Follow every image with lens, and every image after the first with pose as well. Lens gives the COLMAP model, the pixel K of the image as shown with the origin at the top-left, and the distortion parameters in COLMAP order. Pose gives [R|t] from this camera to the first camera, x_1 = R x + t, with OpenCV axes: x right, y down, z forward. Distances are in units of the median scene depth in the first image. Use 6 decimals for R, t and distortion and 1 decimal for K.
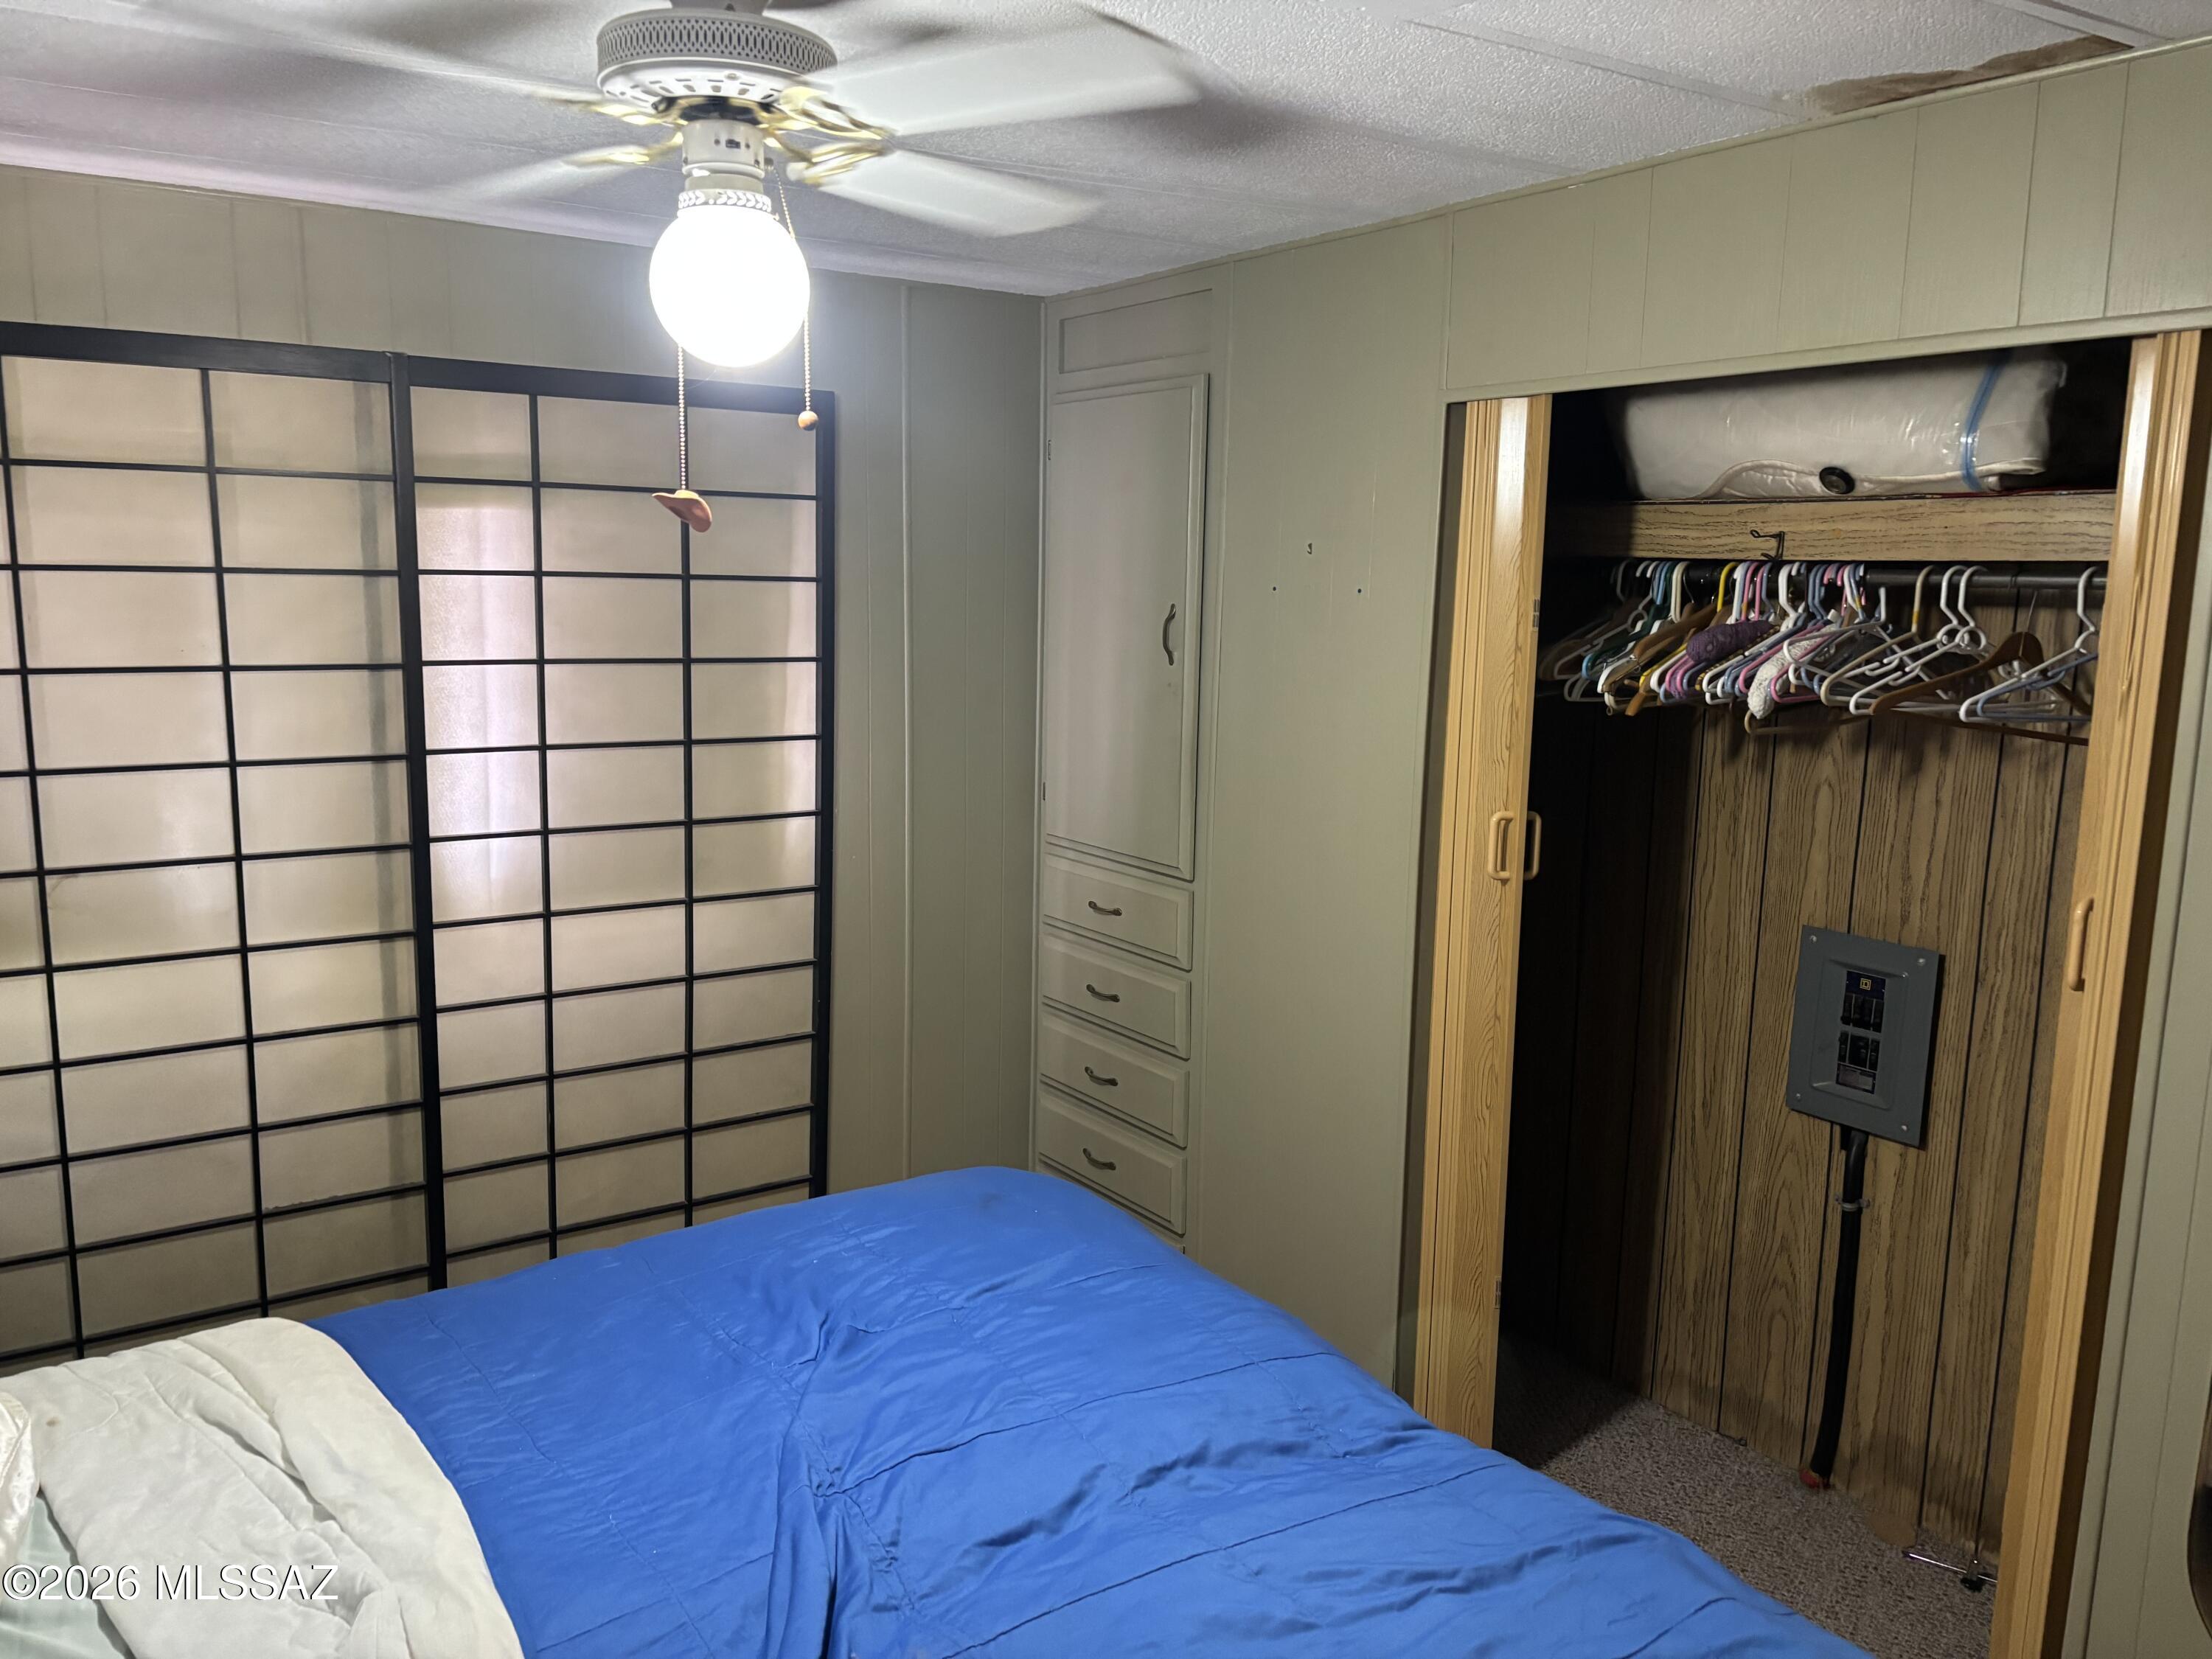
lens RADIAL K [[1648.6, 0, 1106.0], [0, 1648.6, 829.5], [0, 0, 1]] dist [0.069168, -0.149538]
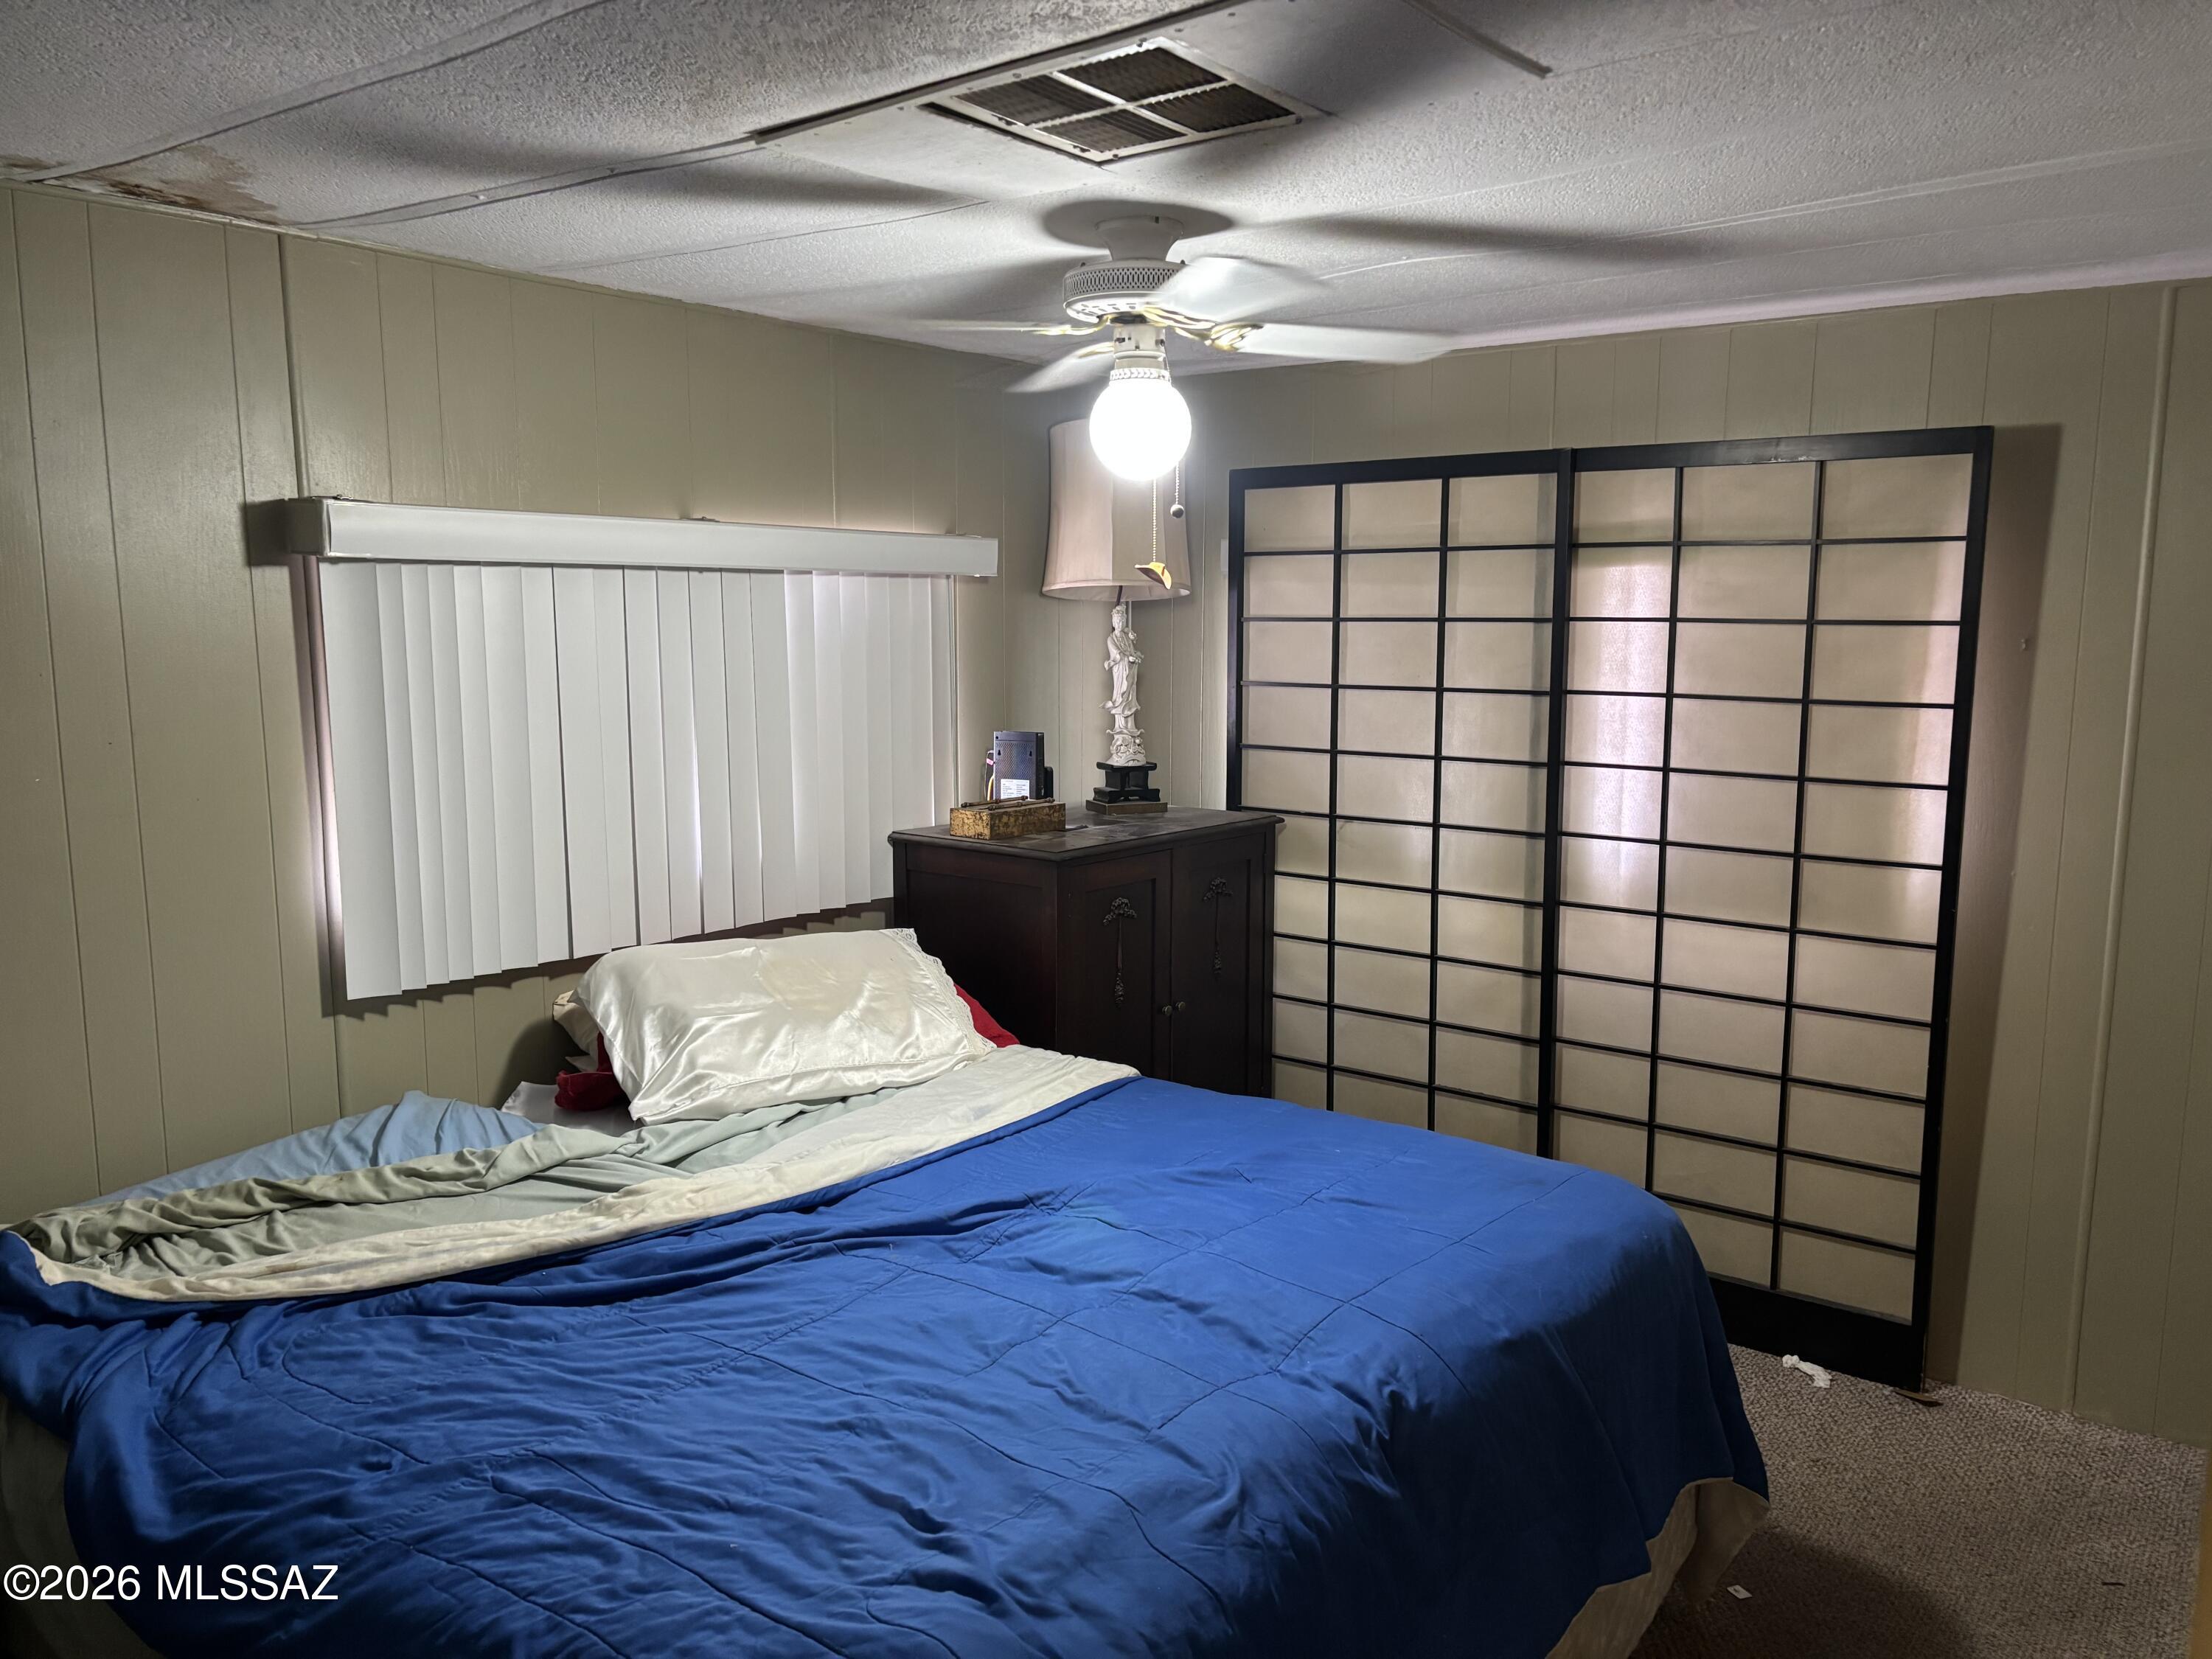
lens RADIAL K [[1648.6, 0, 1106.0], [0, 1648.6, 829.5], [0, 0, 1]] dist [0.069168, -0.149538]
pose [[0.318022, 0.111047, -0.941558, 0.649260], [-0.144491, 0.987193, 0.067626, -0.030811], [0.937008, 0.114540, 0.329994, 0.264020]]
